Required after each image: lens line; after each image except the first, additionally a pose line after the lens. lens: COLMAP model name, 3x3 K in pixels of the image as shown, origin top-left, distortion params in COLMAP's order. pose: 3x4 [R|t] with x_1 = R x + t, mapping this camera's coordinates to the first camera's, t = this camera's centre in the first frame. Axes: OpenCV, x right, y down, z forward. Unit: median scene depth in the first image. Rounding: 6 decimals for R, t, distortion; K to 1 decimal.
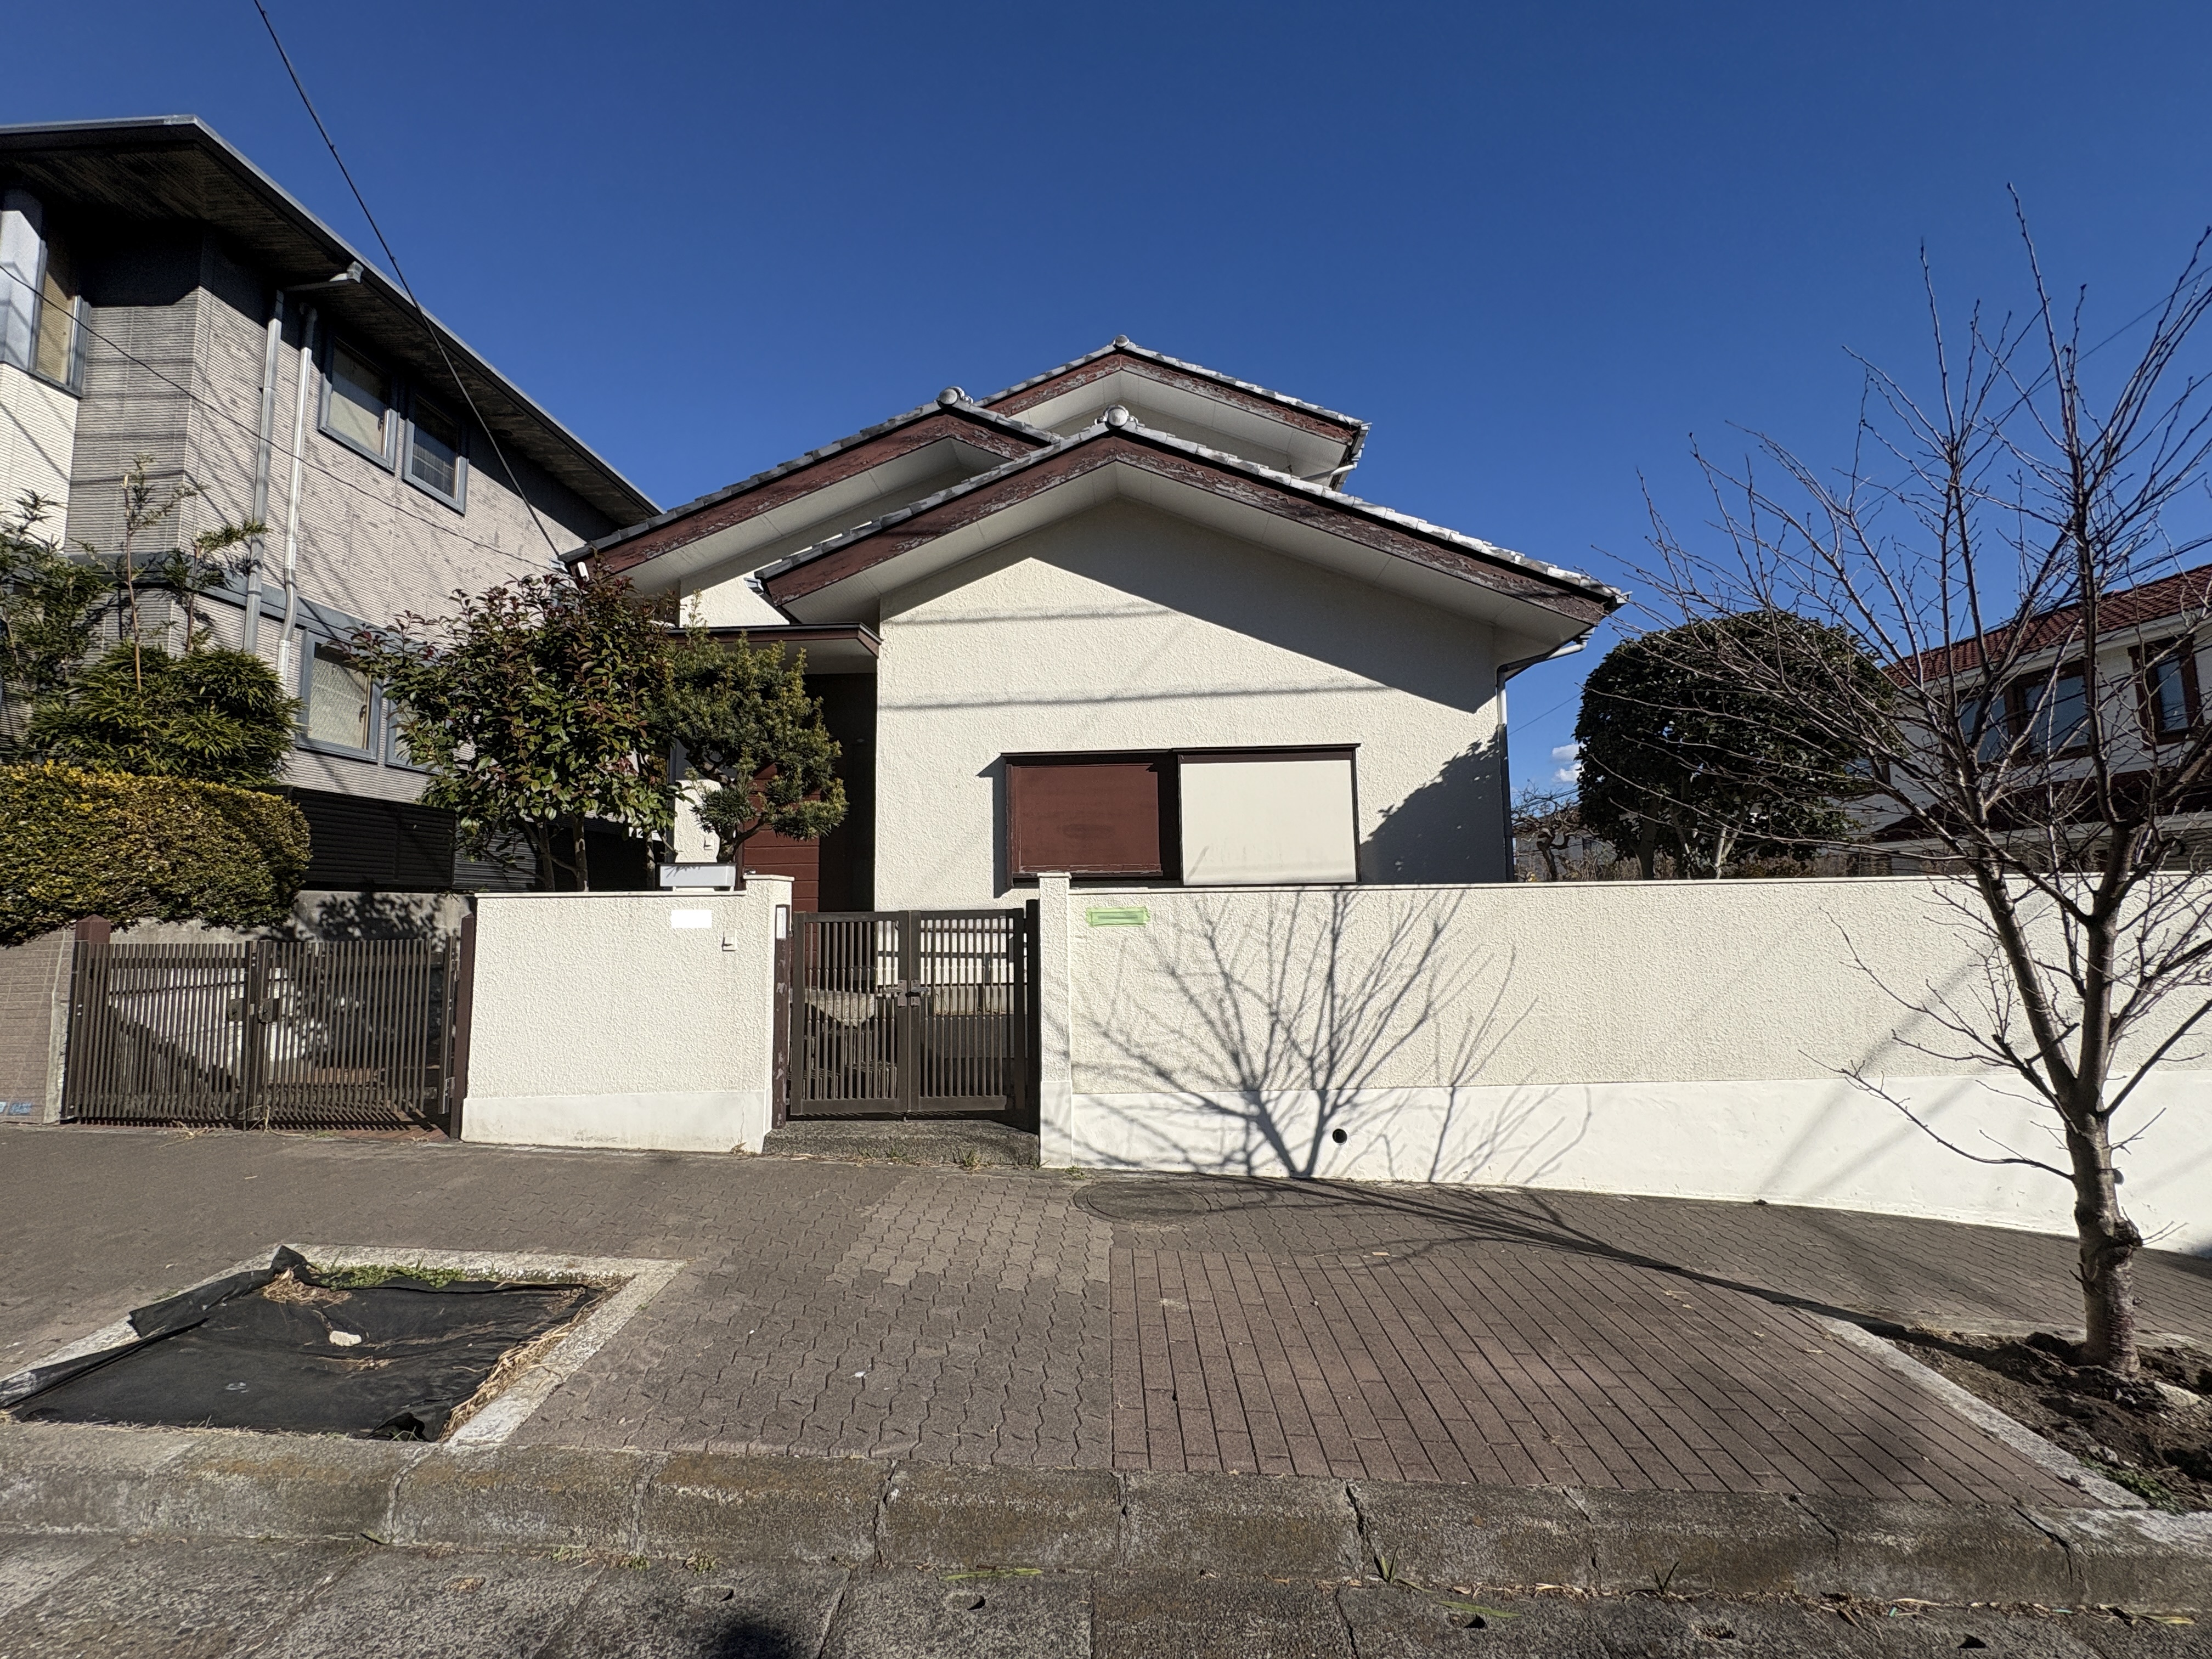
lens RADIAL K [[879.6, 0, 1127.5], [0, 879.6, 819.7], [0, 0, 1]] dist [-0.001990, 0.000505]
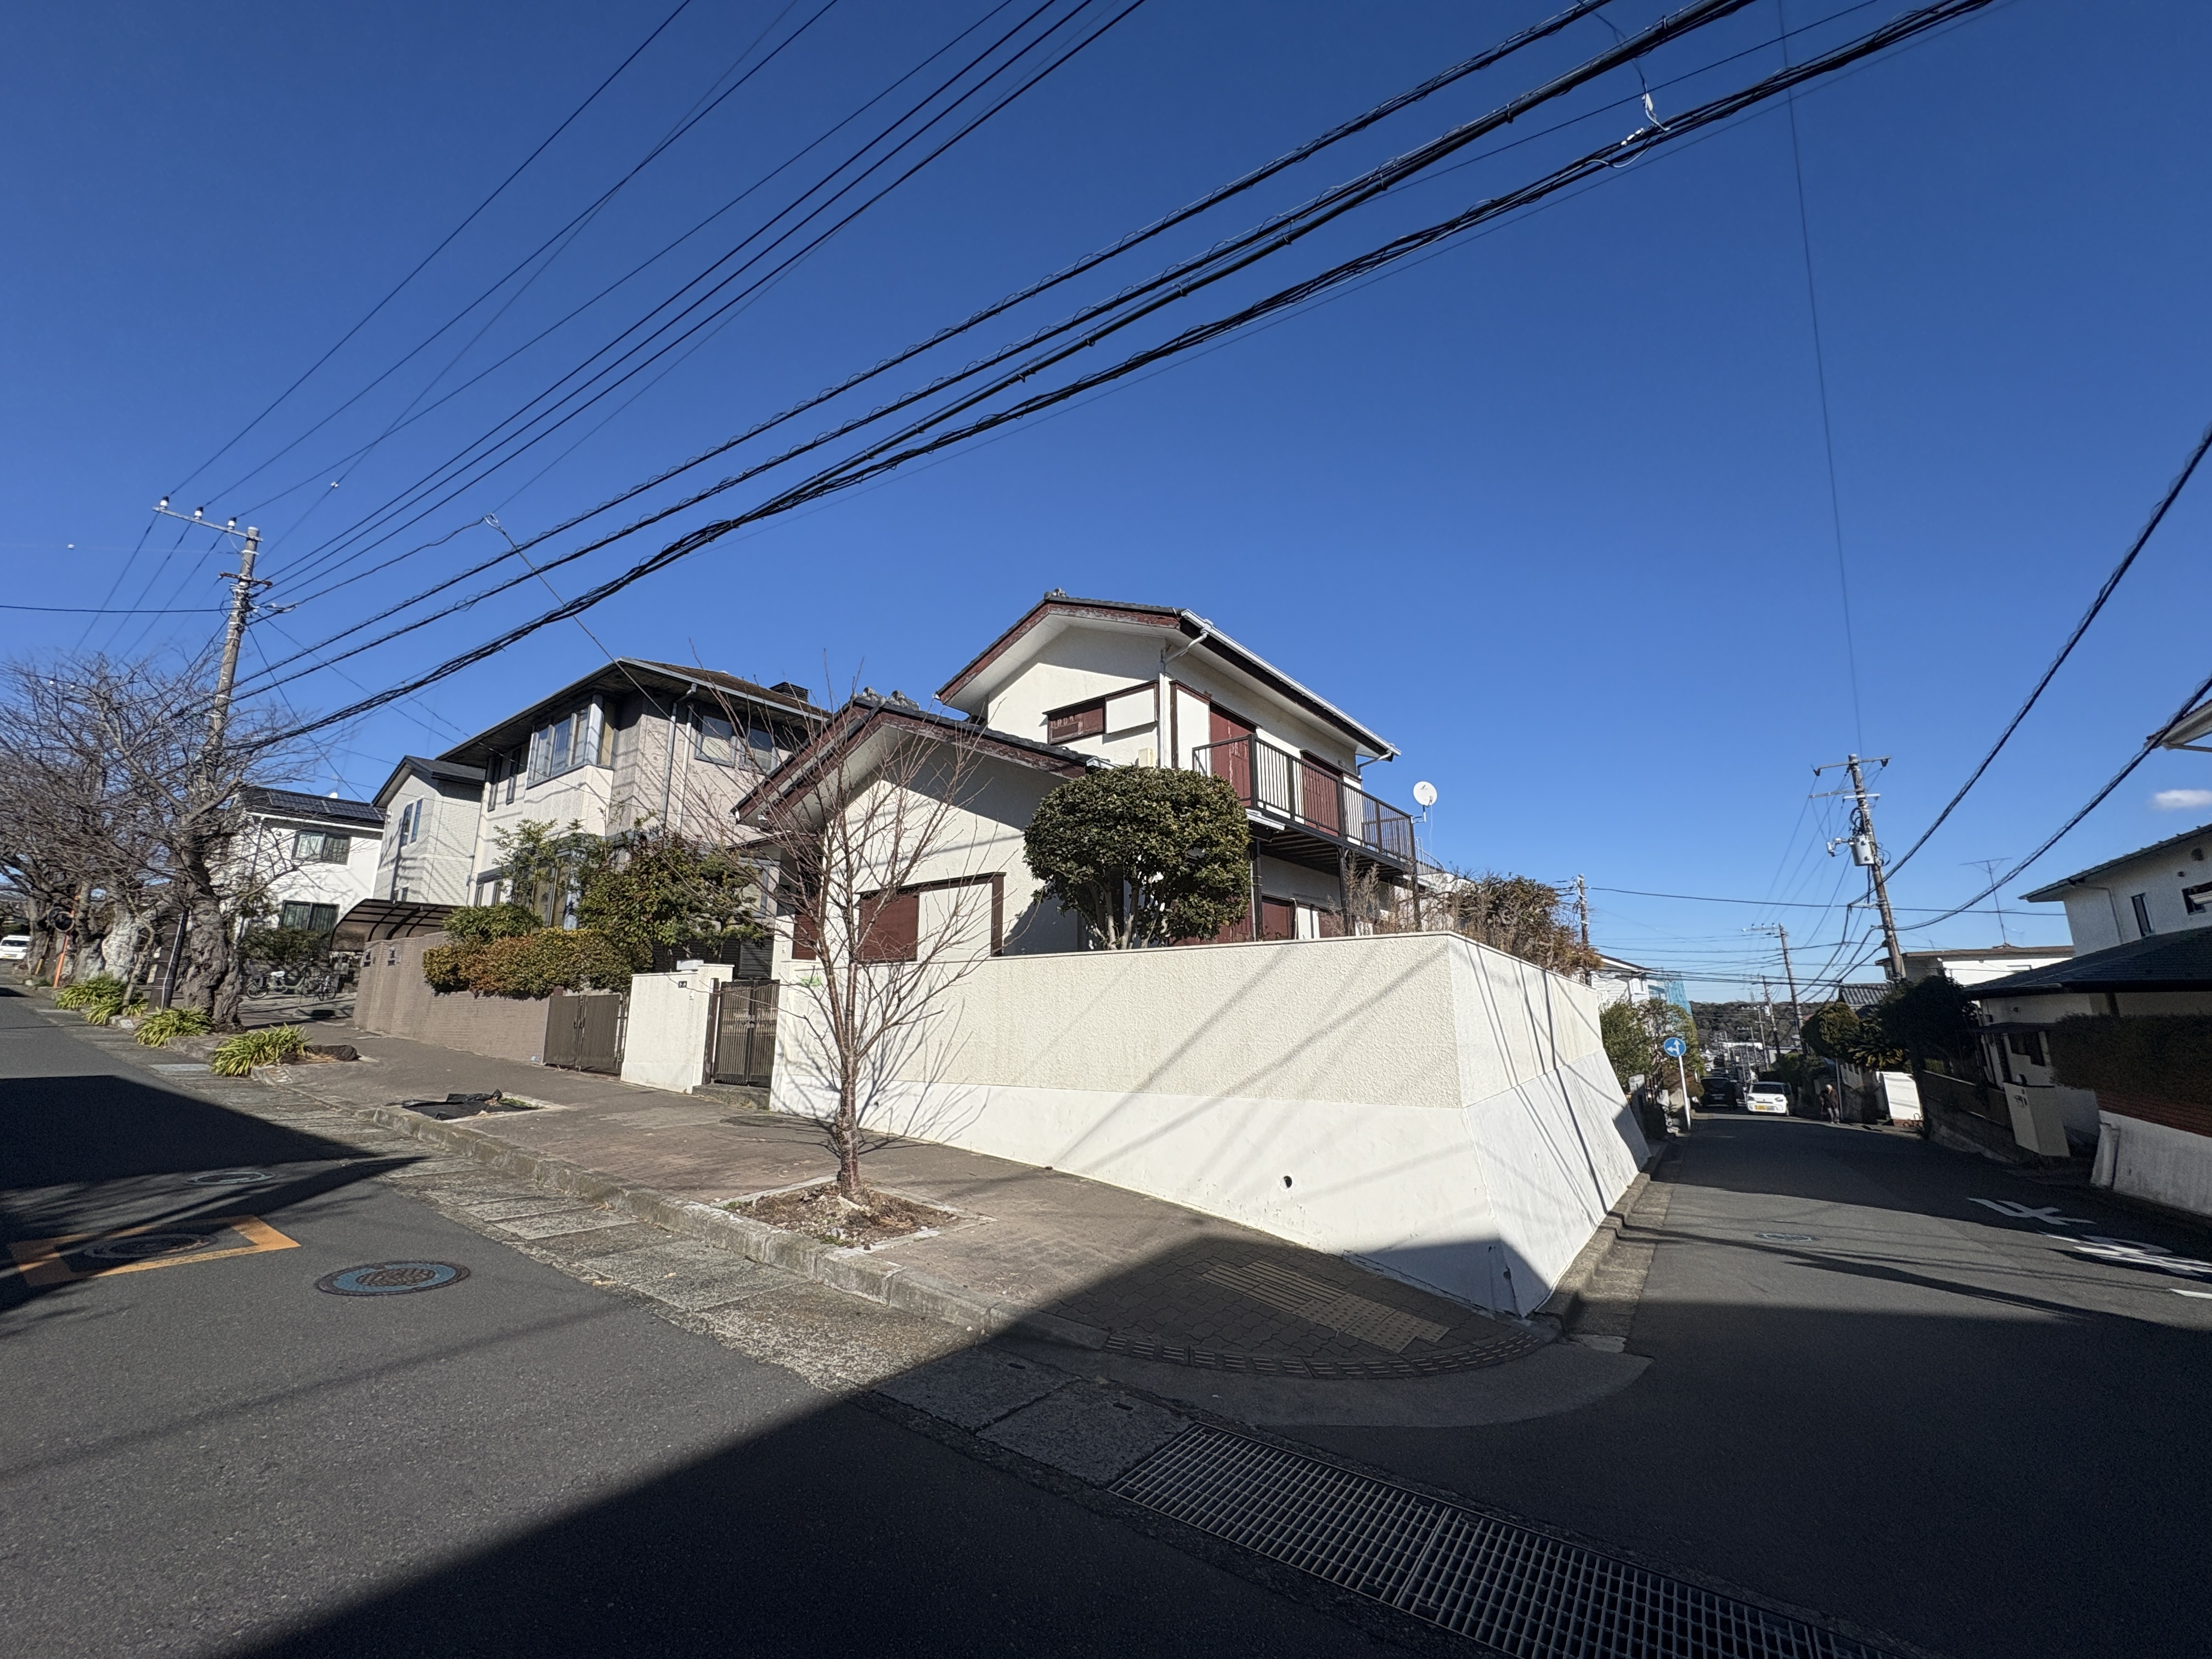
lens RADIAL K [[879.6, 0, 1109.0], [0, 879.6, 824.3], [0, 0, 1]] dist [-0.001990, 0.000505]
pose [[0.812496, -0.115389, -0.571433, 1.668844], [0.058507, 0.991406, -0.117007, 0.028875], [0.580023, 0.061635, 0.812265, -0.199979]]
